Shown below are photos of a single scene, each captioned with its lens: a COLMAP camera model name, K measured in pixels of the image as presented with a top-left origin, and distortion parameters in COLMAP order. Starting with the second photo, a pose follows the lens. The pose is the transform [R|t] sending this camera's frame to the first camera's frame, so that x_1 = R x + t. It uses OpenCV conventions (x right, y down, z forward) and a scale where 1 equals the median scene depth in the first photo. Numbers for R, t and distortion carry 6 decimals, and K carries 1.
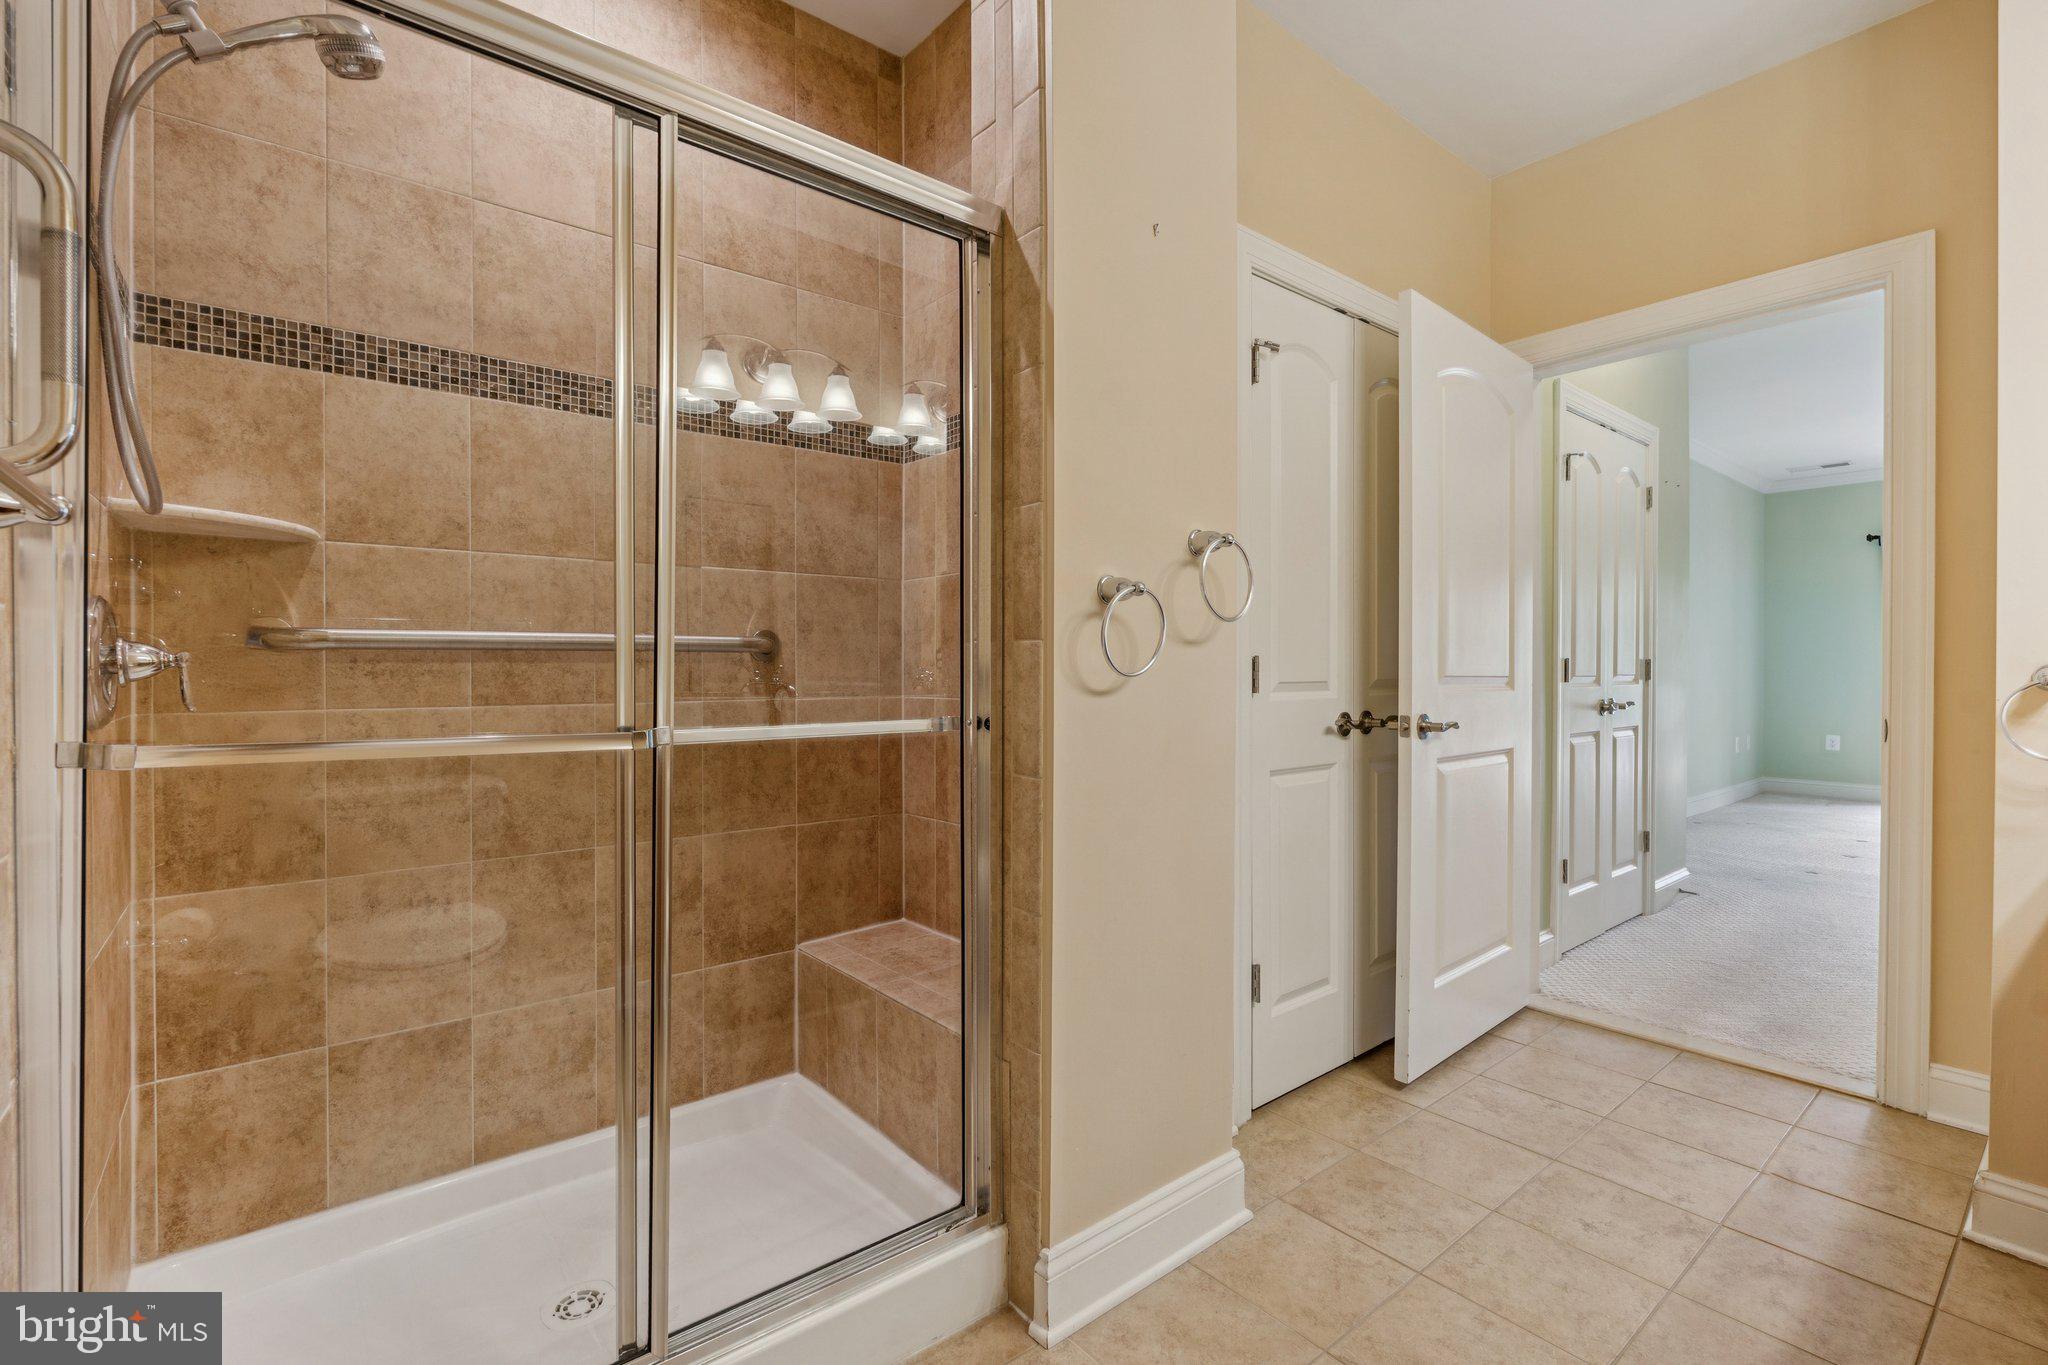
lens RADIAL K [[905.5, 0, 1027.2], [0, 905.5, 678.2], [0, 0, 1]] dist [-0.008680, -0.000114]
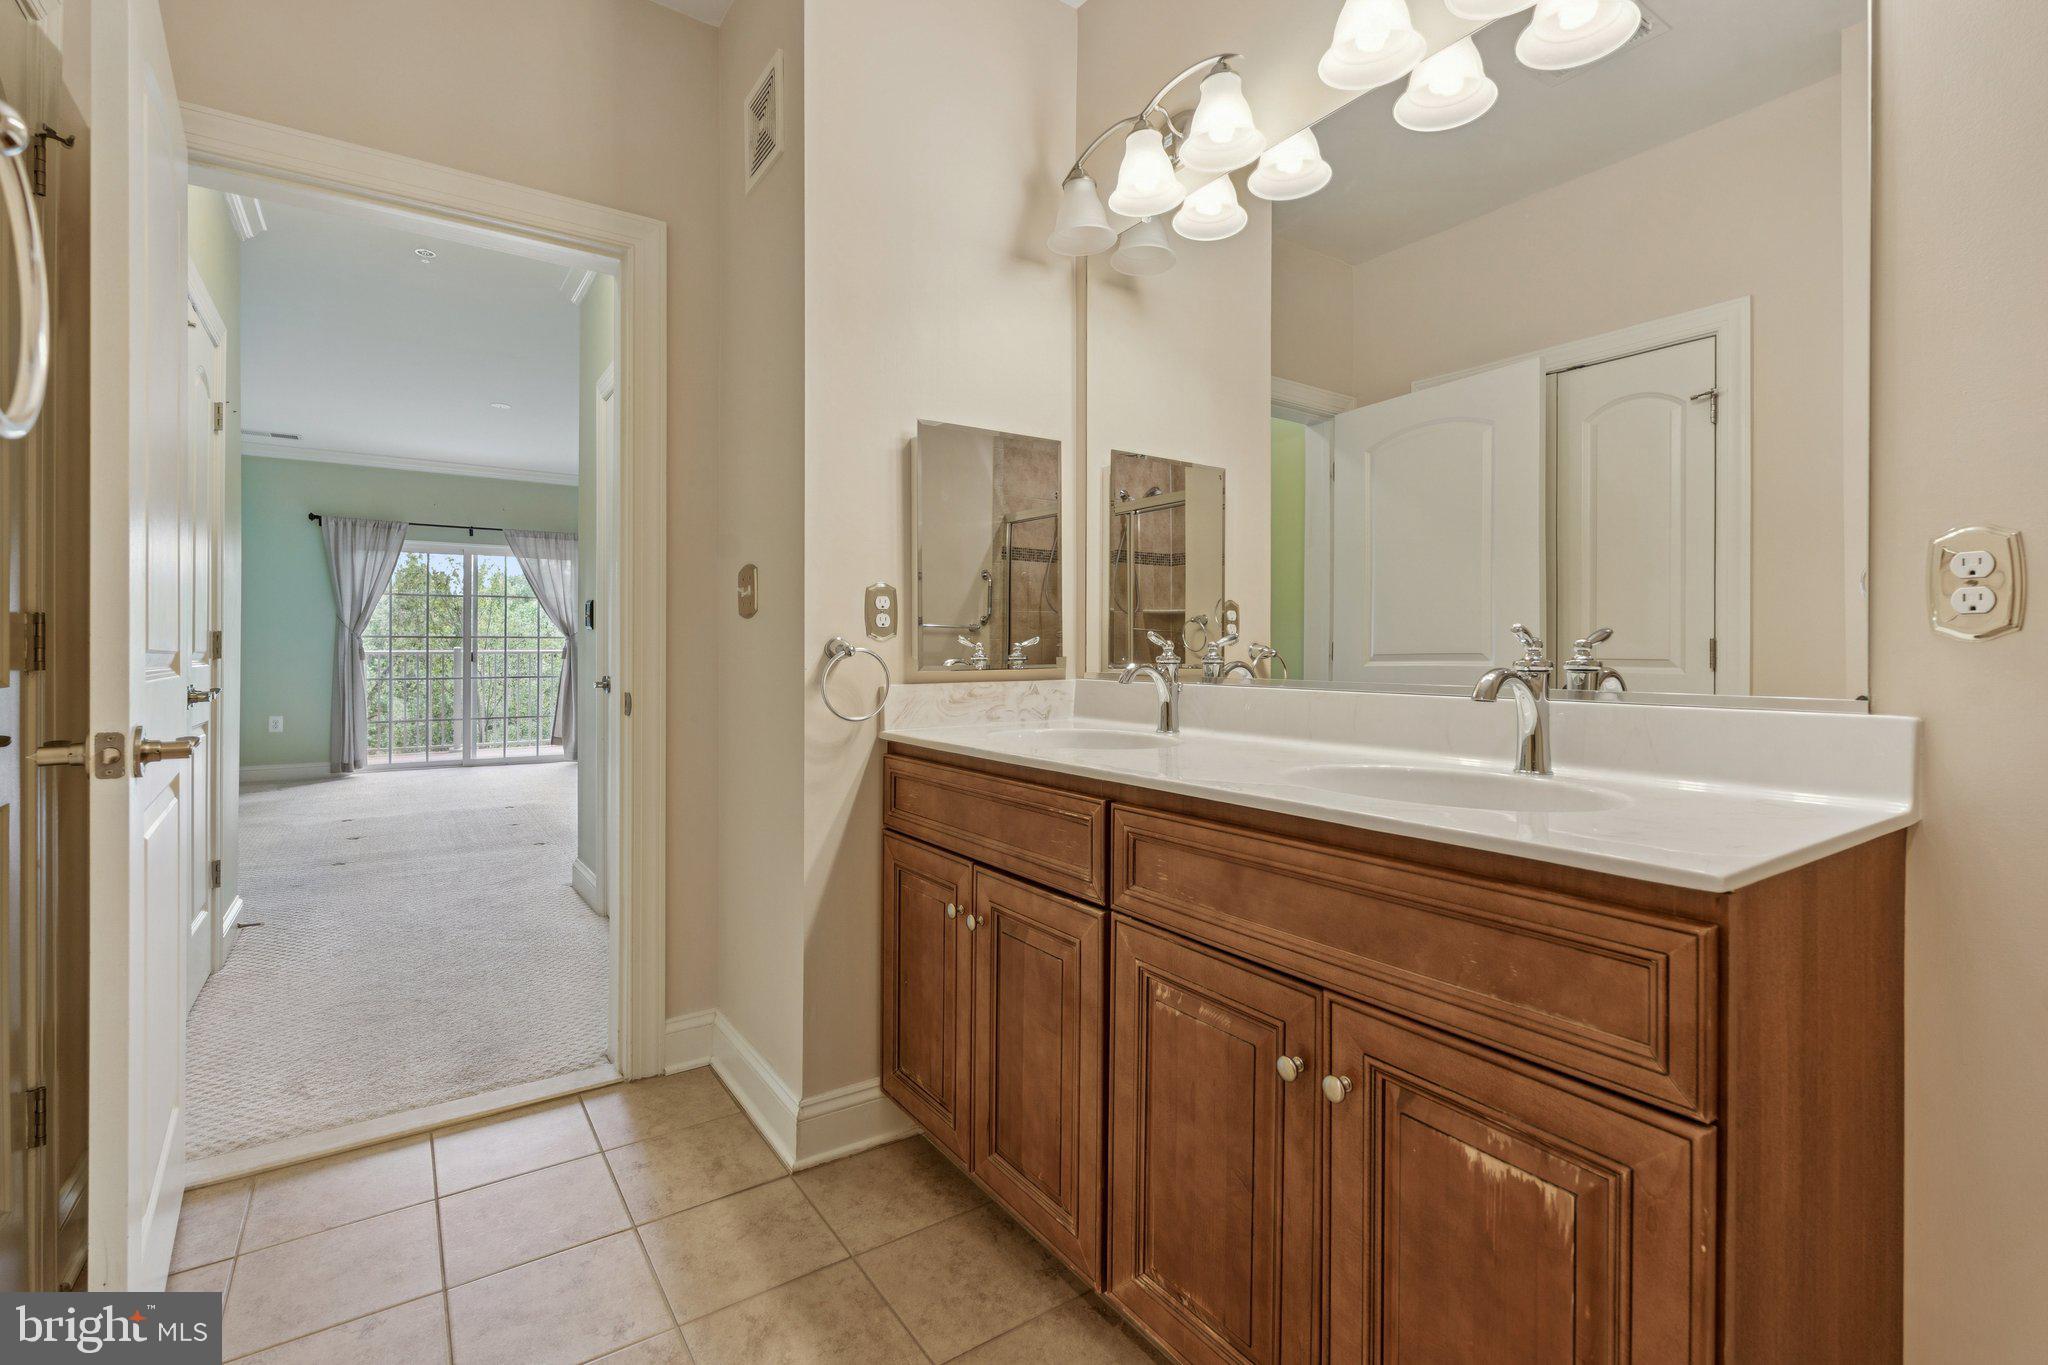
lens RADIAL K [[905.5, 0, 998.9], [0, 905.5, 648.5], [0, 0, 1]] dist [-0.008680, -0.000114]
pose [[0.082477, 0.002772, 0.996589, -0.009483], [0.008573, 0.999957, -0.003490, 0.003267], [-0.996556, 0.008831, 0.082450, 0.499386]]
